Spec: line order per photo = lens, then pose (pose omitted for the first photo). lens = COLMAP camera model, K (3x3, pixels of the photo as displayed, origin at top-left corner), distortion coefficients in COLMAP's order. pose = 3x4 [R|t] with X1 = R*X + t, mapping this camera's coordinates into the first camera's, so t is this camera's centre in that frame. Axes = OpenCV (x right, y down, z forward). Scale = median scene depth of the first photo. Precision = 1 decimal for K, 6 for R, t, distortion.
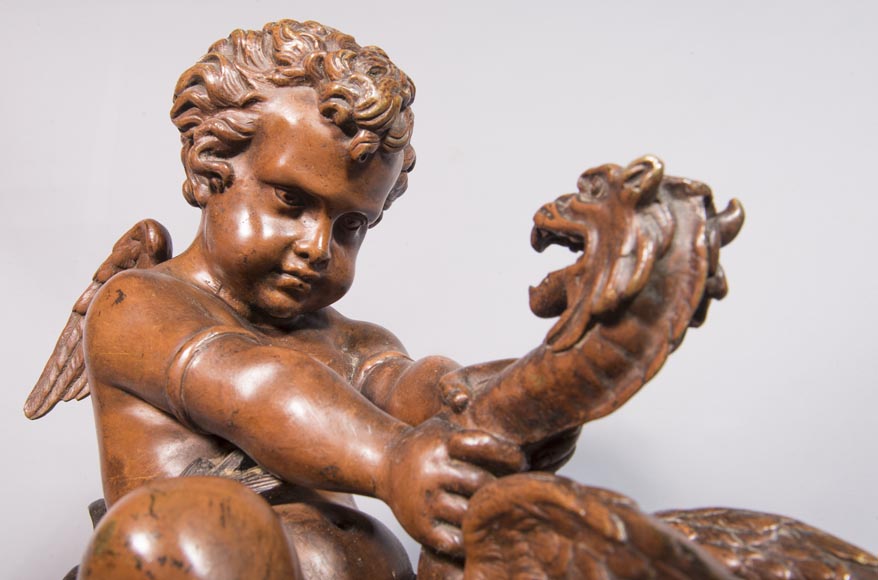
lens RADIAL K [[842.8, 0, 433.4], [0, 842.8, 286.6], [0, 0, 1]] dist [0.060276, 0.000000]
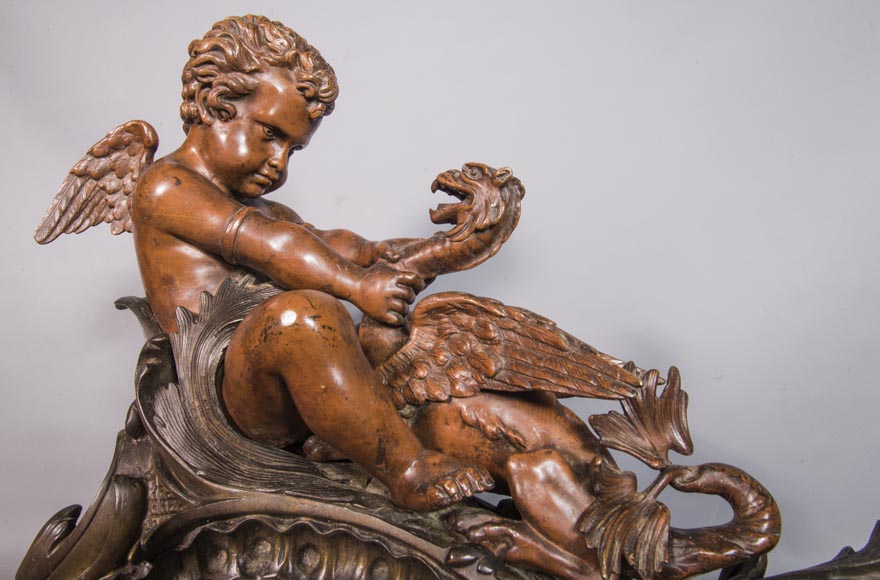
lens RADIAL K [[546.4, 0, 439.3], [0, 546.4, 289.4], [0, 0, 1]] dist [0.000235, 0.003724]
pose [[0.852033, 0.015723, 0.523251, -0.474296], [-0.135311, 0.972195, 0.191121, -0.054989], [-0.505697, -0.233643, 0.830470, -0.196984]]
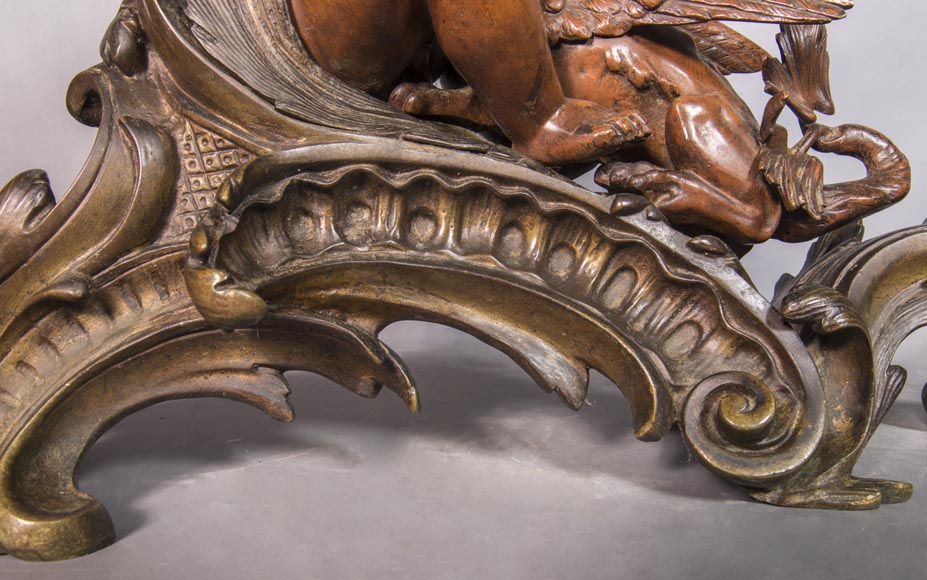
lens RADIAL K [[736.6, 0, 446.3], [0, 736.6, 288.6], [0, 0, 1]] dist [-0.009763, -0.011381]
pose [[0.634538, -0.122405, 0.763137, -0.921611], [-0.258210, 0.897075, 0.358586, 0.313715], [-0.728484, -0.424586, 0.537622, -0.011223]]
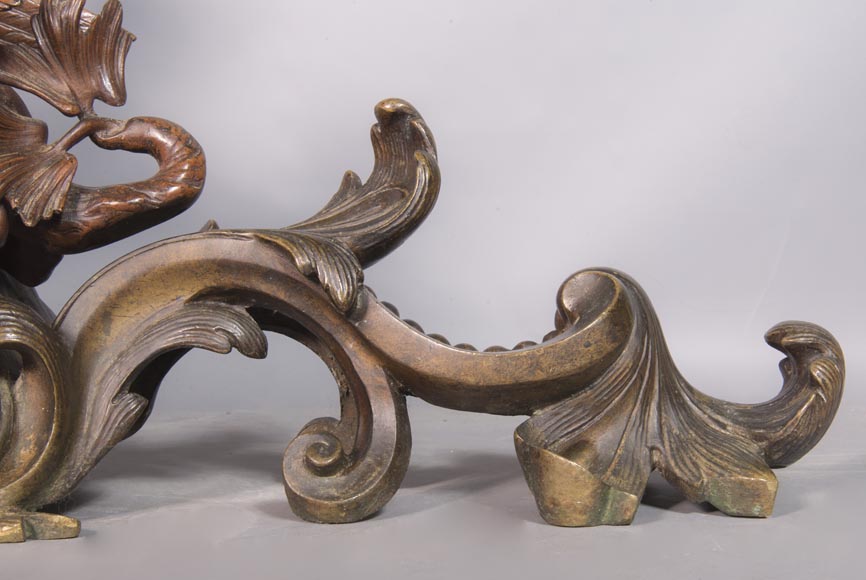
lens RADIAL K [[1299.8, 0, 433.7], [0, 1299.8, 290.6], [0, 0, 1]] dist [-0.011730, 0.000000]
pose [[0.626525, -0.071388, 0.776125, -0.740428], [-0.270536, 0.913964, 0.302457, -0.083805], [-0.730942, -0.399466, 0.553309, -1.074736]]
